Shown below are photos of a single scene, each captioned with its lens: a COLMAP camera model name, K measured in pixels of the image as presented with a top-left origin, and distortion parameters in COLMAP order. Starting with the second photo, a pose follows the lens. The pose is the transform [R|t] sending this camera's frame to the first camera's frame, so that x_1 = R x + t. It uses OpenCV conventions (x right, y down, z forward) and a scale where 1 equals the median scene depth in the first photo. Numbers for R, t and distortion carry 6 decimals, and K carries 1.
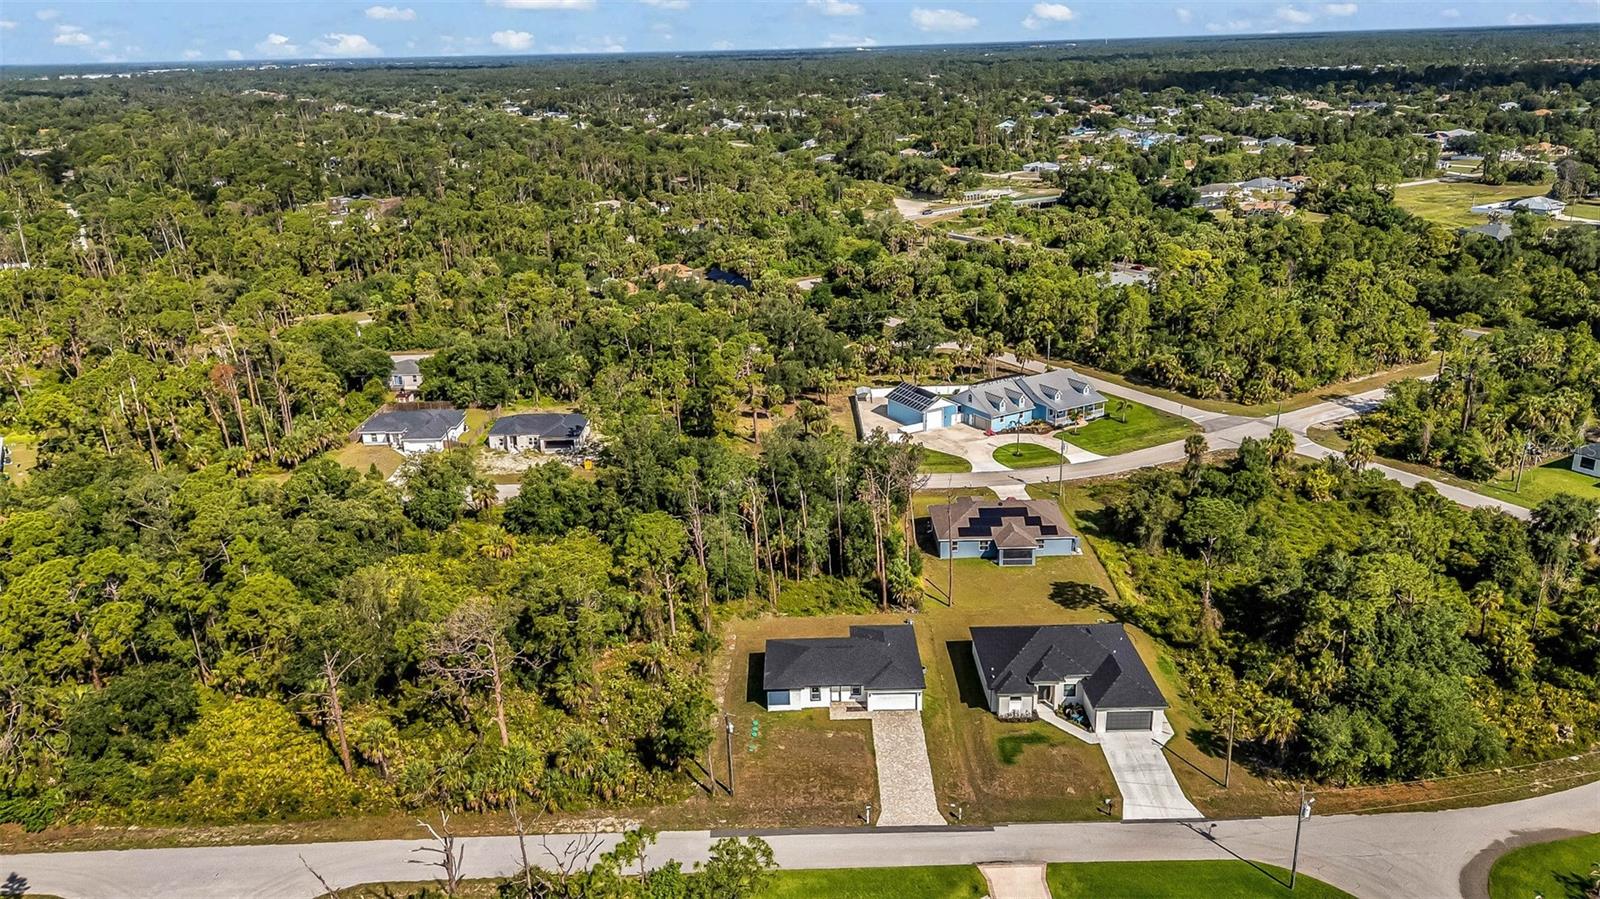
lens RADIAL K [[1167.0, 0, 791.7], [0, 1167.0, 441.3], [0, 0, 1]] dist [0.069391, -0.061205]
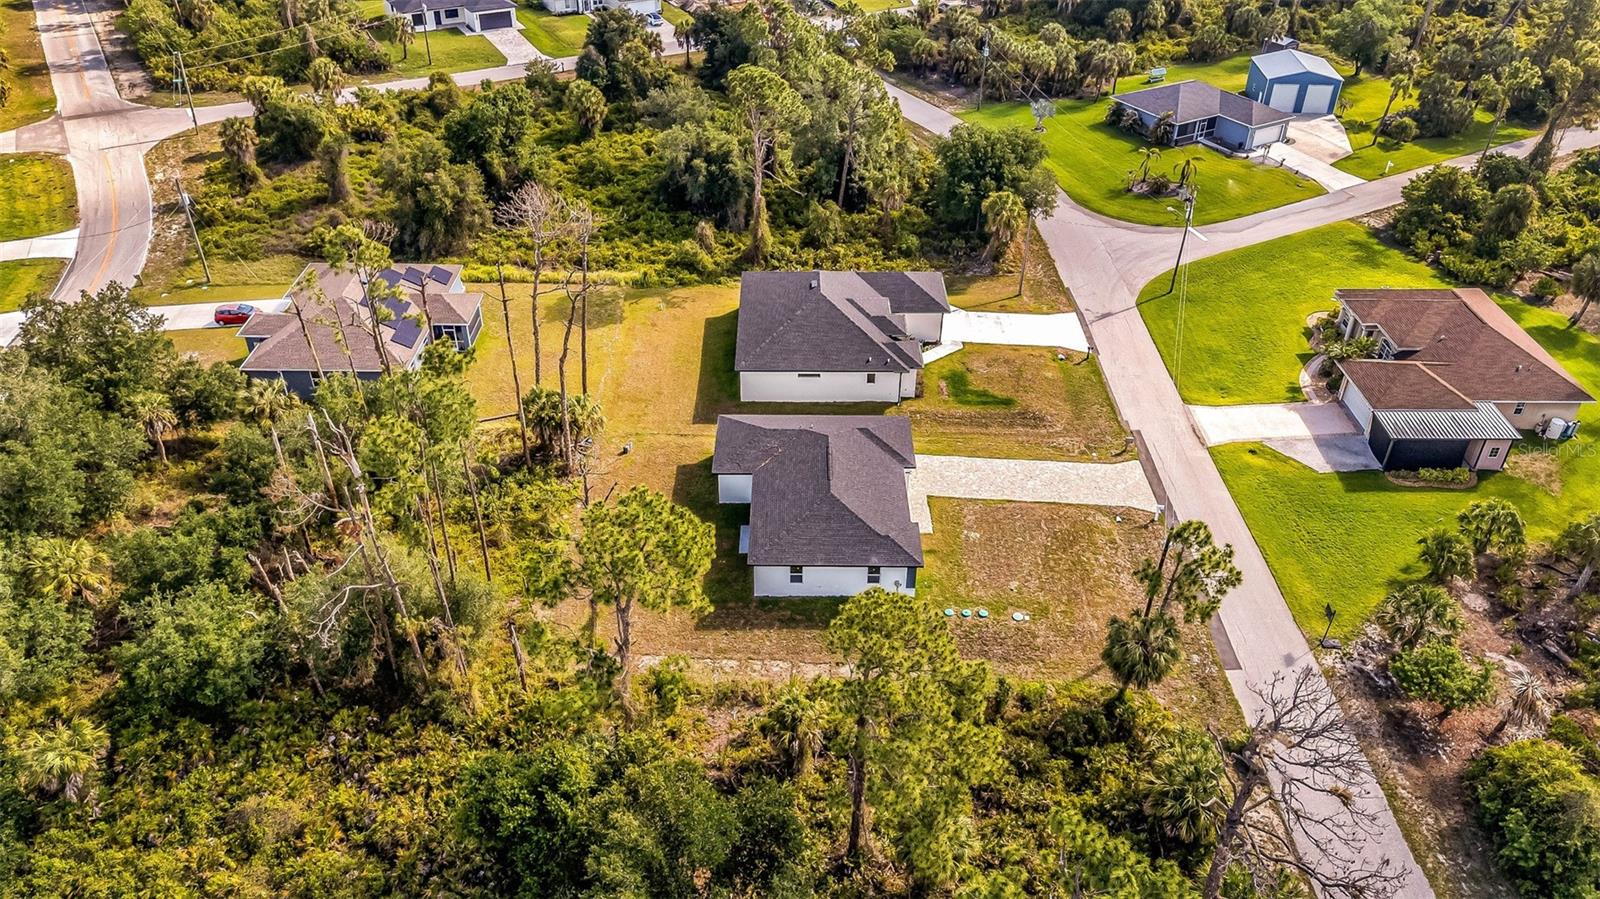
lens RADIAL K [[1167.0, 0, 800.7], [0, 1167.0, 451.4], [0, 0, 1]] dist [0.069391, -0.061205]
pose [[-0.002920, -0.547324, 0.836916, -0.372521], [0.310340, 0.795101, 0.521060, -0.121393], [-0.950621, 0.261250, 0.167535, 0.737324]]
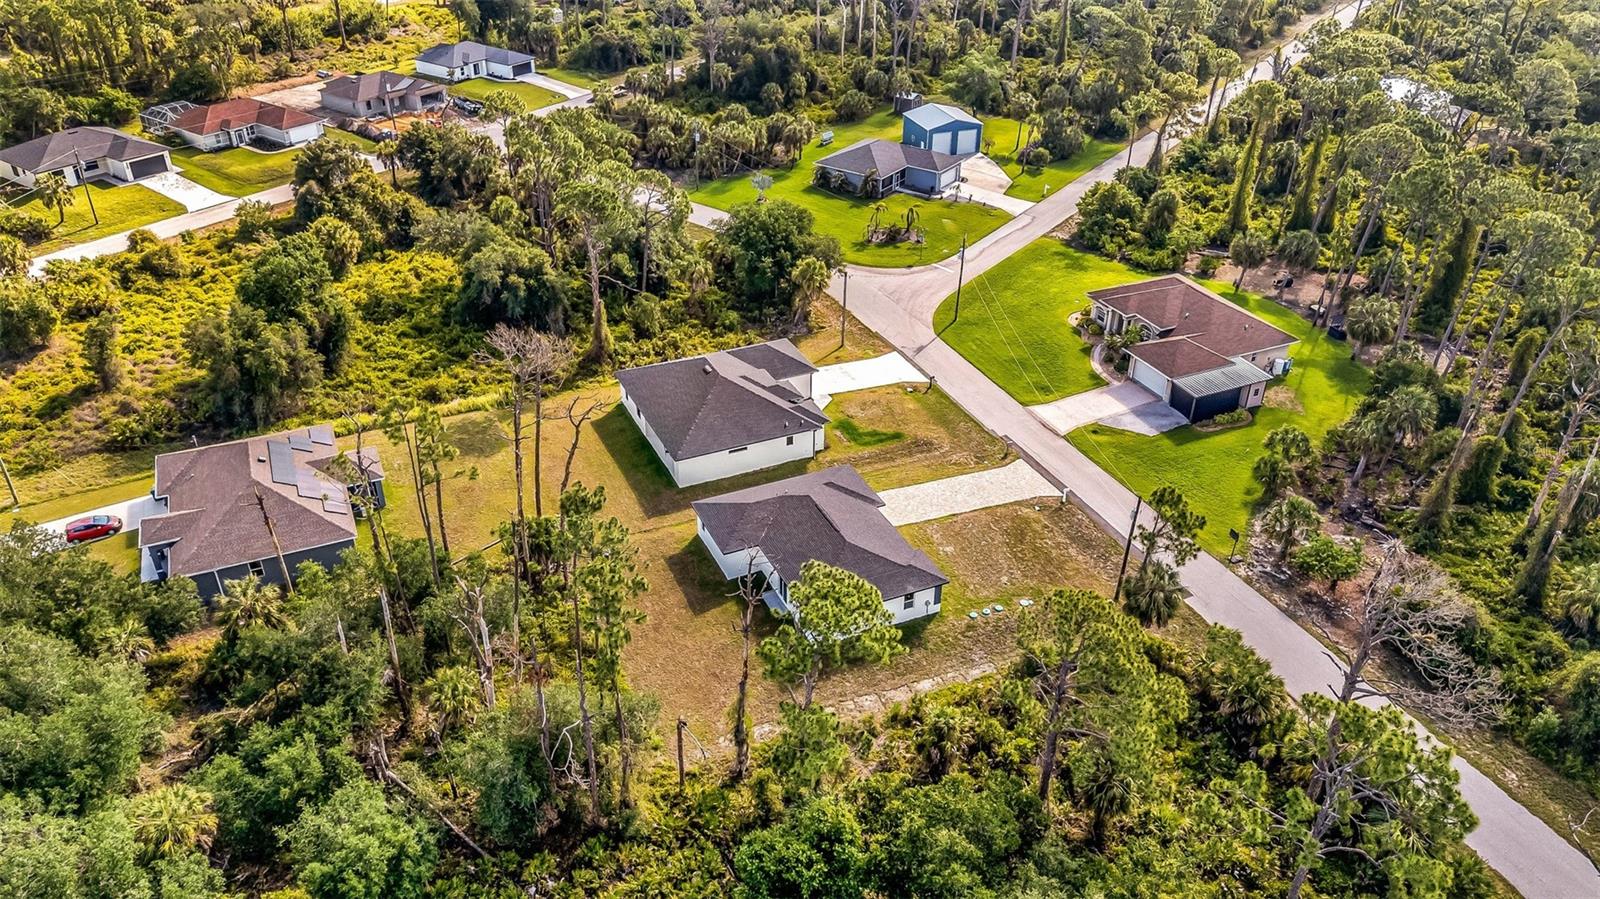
lens RADIAL K [[1167.0, 0, 798.2], [0, 1167.0, 454.2], [0, 0, 1]] dist [0.069391, -0.061205]
pose [[-0.412182, -0.459476, 0.786758, -0.378502], [0.296593, 0.748821, 0.592705, -0.211338], [-0.861475, 0.477649, -0.172373, 0.901851]]
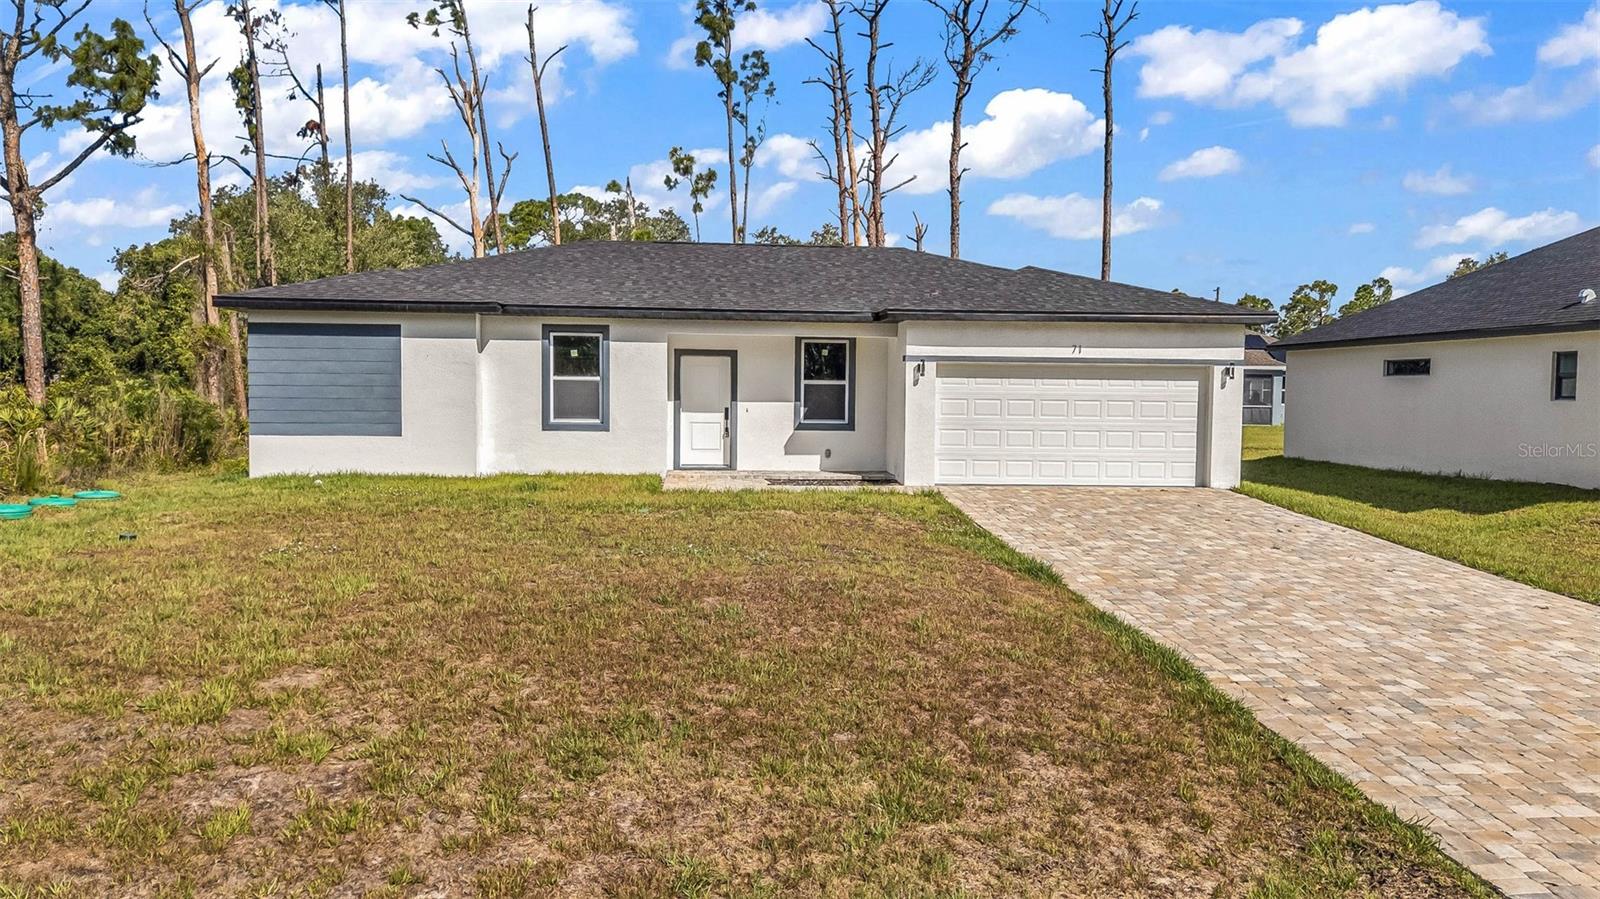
lens RADIAL K [[1167.0, 0, 804.0], [0, 1167.0, 453.9], [0, 0, 1]] dist [0.069391, -0.061205]
pose [[0.994845, 0.032692, 0.095991, 0.028502], [-0.005555, 0.962756, -0.270314, 0.211413], [-0.101253, 0.268388, 0.957975, 0.667750]]
